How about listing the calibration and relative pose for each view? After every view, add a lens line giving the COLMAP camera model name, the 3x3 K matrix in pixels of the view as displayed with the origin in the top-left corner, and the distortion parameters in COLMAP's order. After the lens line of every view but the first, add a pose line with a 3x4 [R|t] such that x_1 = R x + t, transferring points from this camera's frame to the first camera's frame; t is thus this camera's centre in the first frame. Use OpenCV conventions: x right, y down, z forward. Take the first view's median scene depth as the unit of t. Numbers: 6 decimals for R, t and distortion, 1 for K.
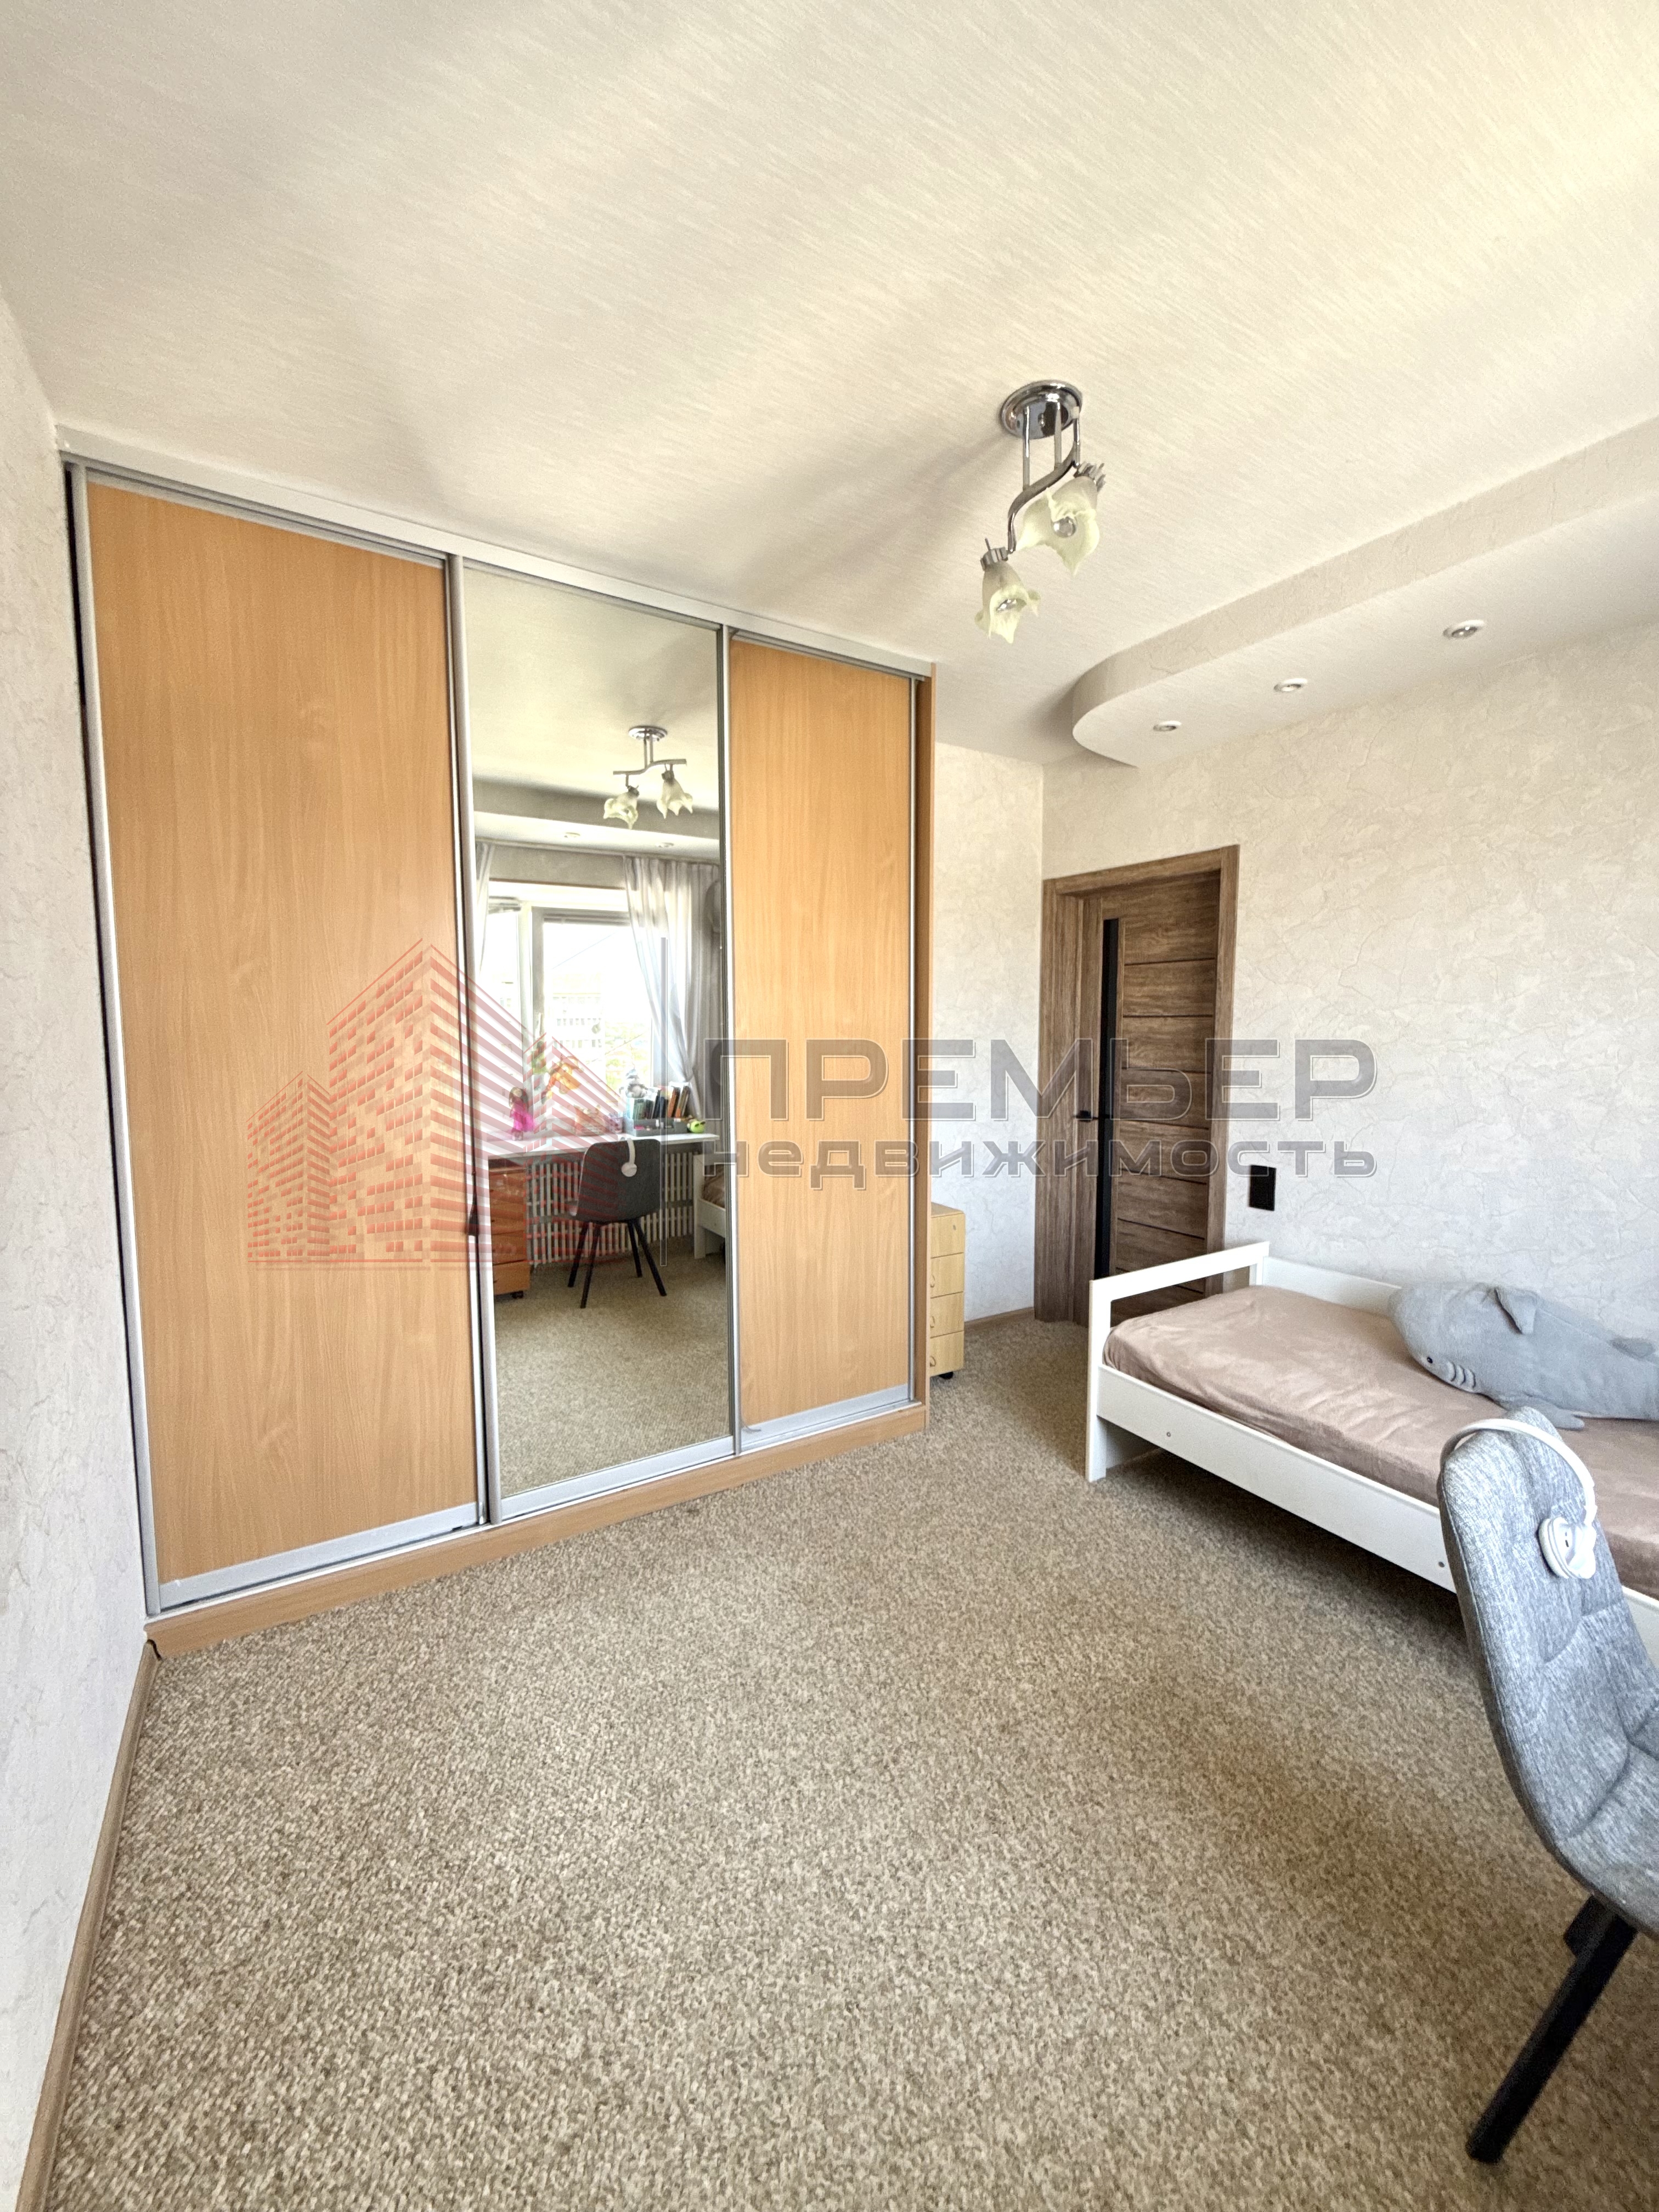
lens RADIAL K [[885.8, 0, 827.3], [0, 885.8, 1099.3], [0, 0, 1]] dist [0.000204, 0.000295]
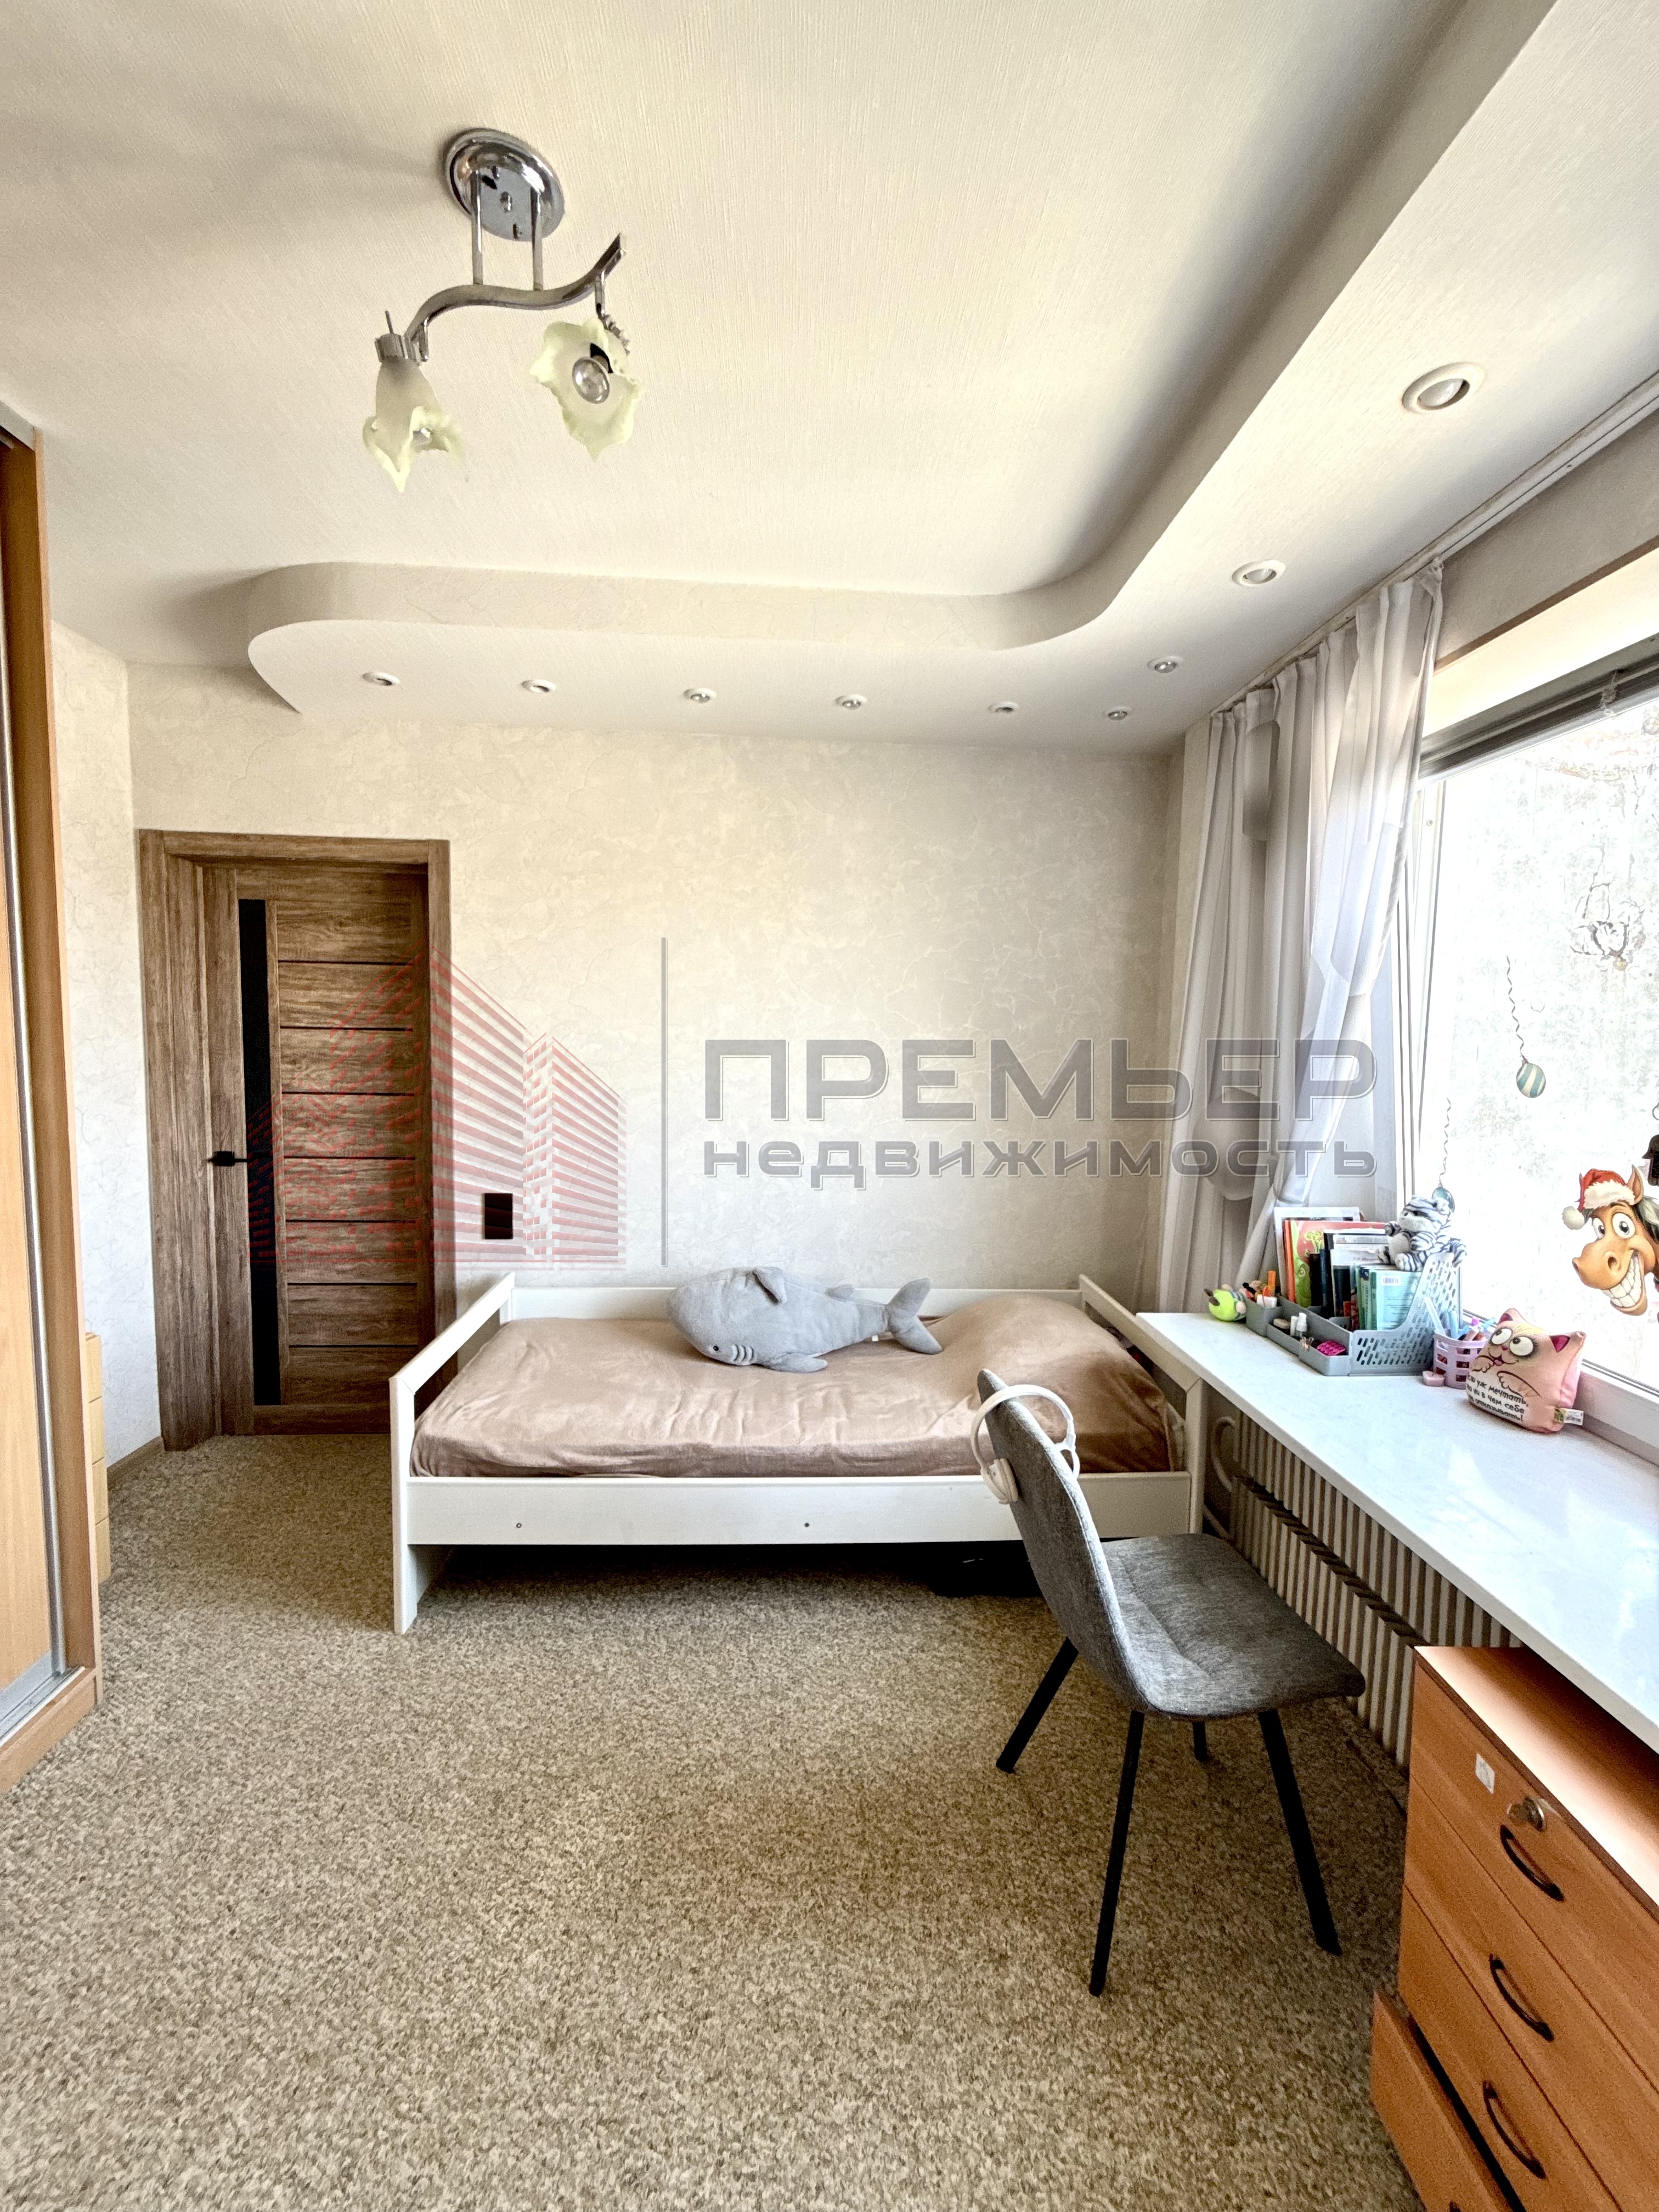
lens RADIAL K [[885.8, 0, 829.5], [0, 885.8, 1100.6], [0, 0, 1]] dist [0.000204, 0.000295]
pose [[0.473409, -0.056889, 0.879004, -0.193060], [0.056207, 0.997830, 0.034307, -0.042041], [-0.879047, 0.033165, 0.475579, 0.301656]]
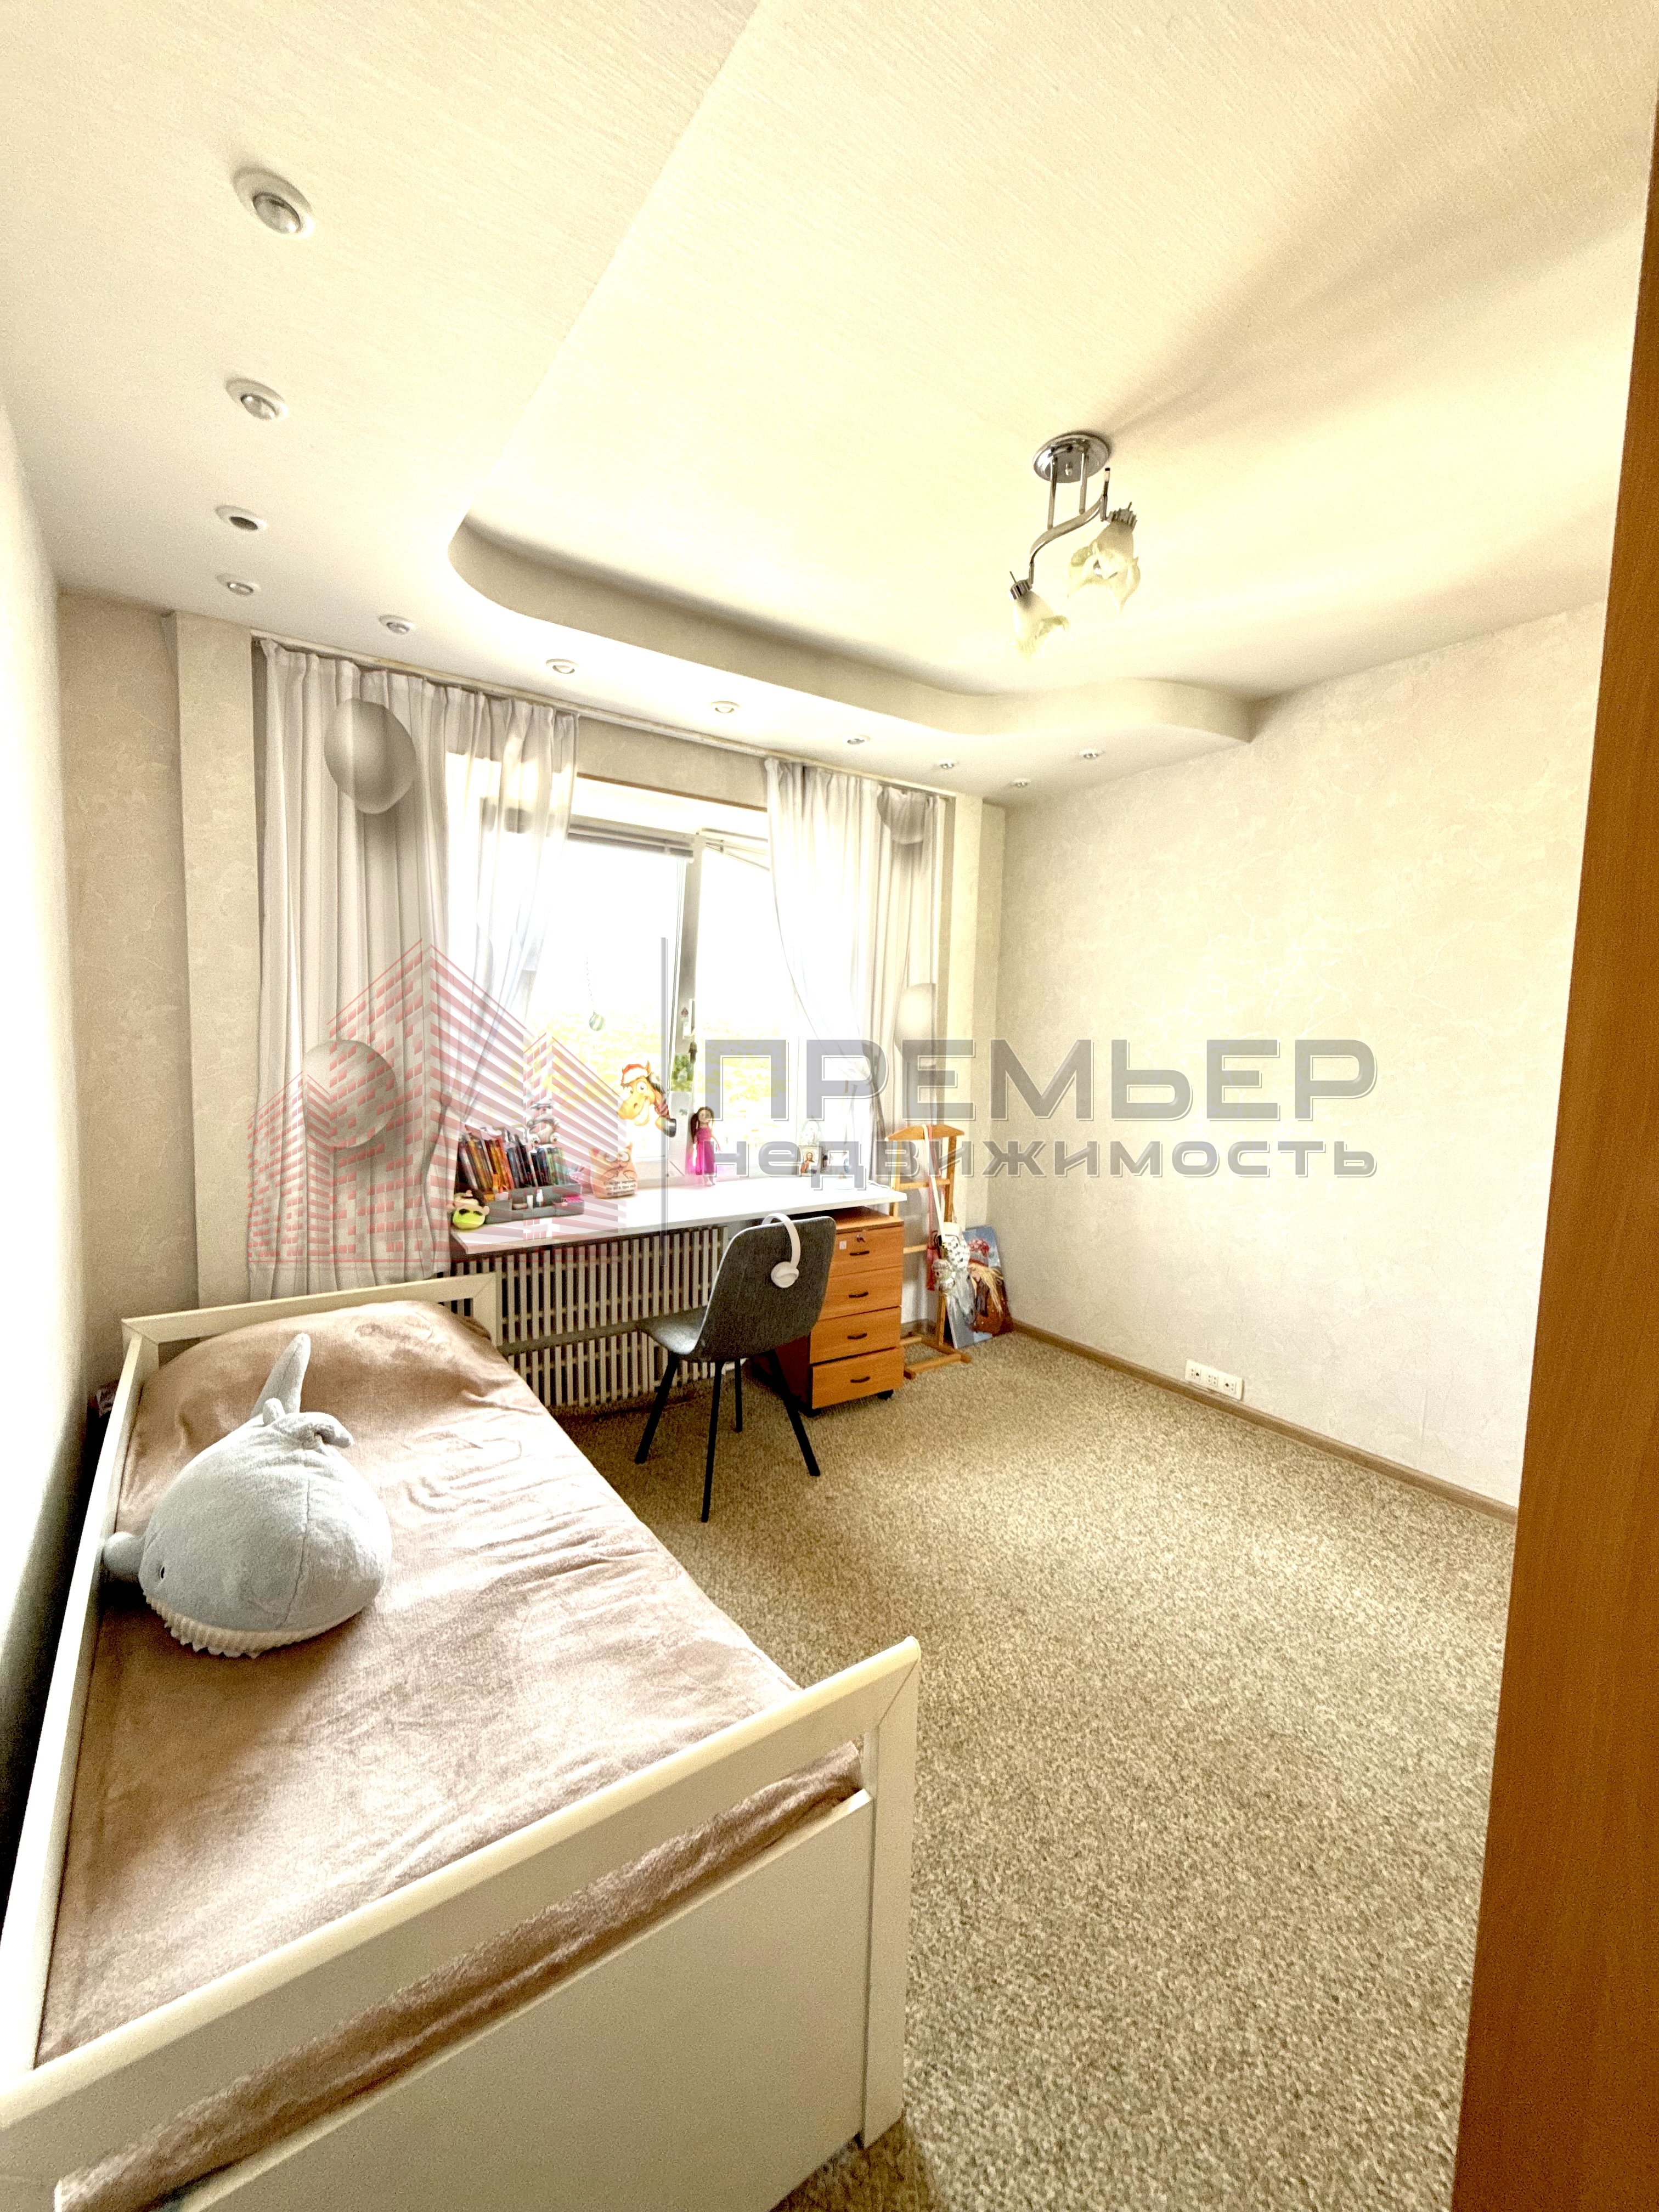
lens RADIAL K [[885.8, 0, 830.3], [0, 885.8, 1098.4], [0, 0, 1]] dist [0.000204, 0.000295]
pose [[-0.996902, -0.016722, -0.076849, 0.388329], [-0.029493, 0.985313, 0.168192, -0.118478], [0.072908, 0.169937, -0.982754, 1.408365]]
